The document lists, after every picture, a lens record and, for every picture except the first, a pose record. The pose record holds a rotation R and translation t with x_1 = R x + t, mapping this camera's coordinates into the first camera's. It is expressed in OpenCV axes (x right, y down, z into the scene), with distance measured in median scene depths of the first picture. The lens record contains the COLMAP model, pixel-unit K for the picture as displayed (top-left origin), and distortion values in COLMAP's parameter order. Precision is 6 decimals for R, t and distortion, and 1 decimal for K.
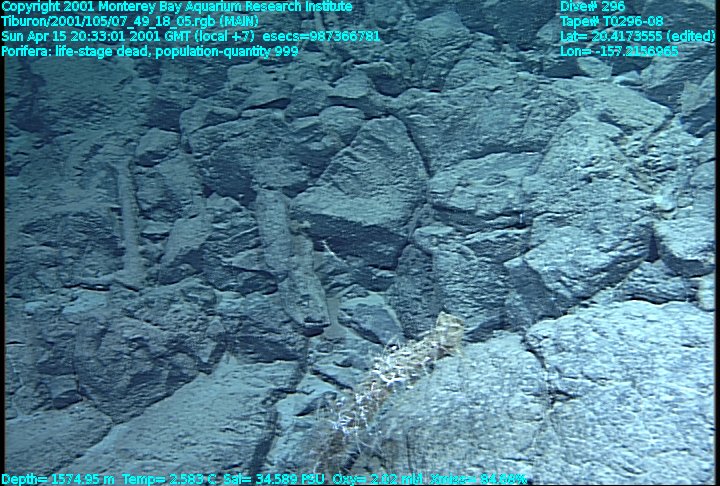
lens RADIAL K [[884.1, 0, 358.7], [0, 884.1, 243.4], [0, 0, 1]] dist [0.036922, 0.000000]
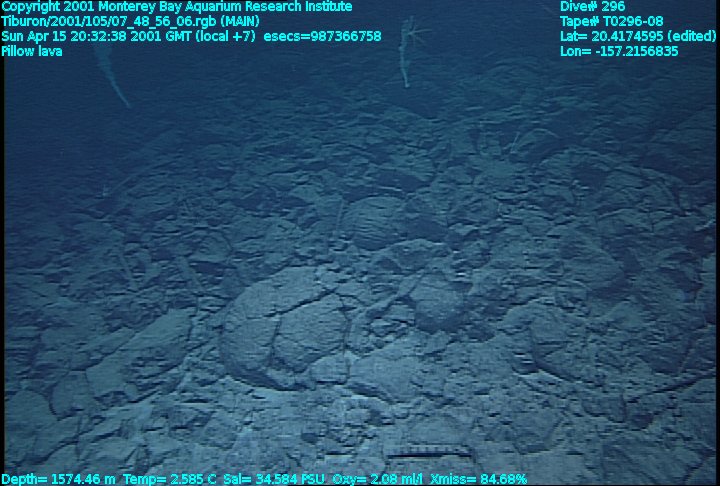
lens RADIAL K [[884.1, 0, 360.3], [0, 884.1, 244.1], [0, 0, 1]] dist [0.036922, 0.000000]
pose [[0.916068, -0.038361, 0.399185, -0.786575], [0.139619, 0.963646, -0.227800, 0.723051], [-0.375934, 0.264414, 0.888121, -2.107004]]
